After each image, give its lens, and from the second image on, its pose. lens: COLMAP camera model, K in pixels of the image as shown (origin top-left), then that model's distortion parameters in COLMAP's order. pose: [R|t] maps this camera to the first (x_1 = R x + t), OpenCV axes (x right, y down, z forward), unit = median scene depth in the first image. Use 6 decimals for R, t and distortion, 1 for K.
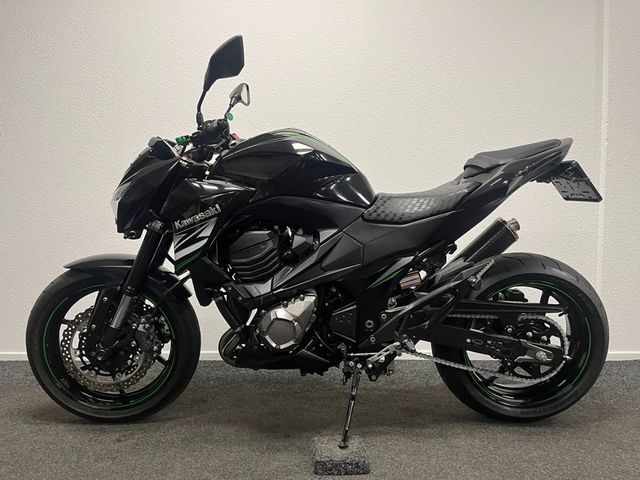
lens RADIAL K [[481.6, 0, 319.2], [0, 481.6, 238.8], [0, 0, 1]] dist [0.014191, -0.006952]
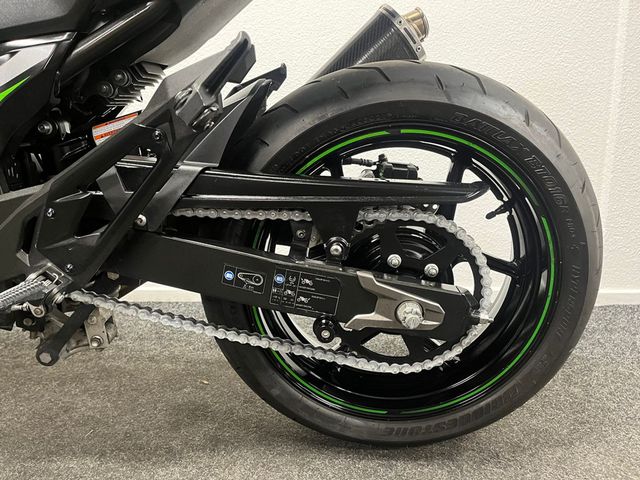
lens RADIAL K [[481.6, 0, 320.2], [0, 481.6, 241.7], [0, 0, 1]] dist [0.014191, -0.006952]
pose [[0.999265, -0.002034, -0.038290, 0.383945], [0.007901, 0.988085, 0.153704, 0.120295], [0.037522, -0.153893, 0.987375, 0.599710]]
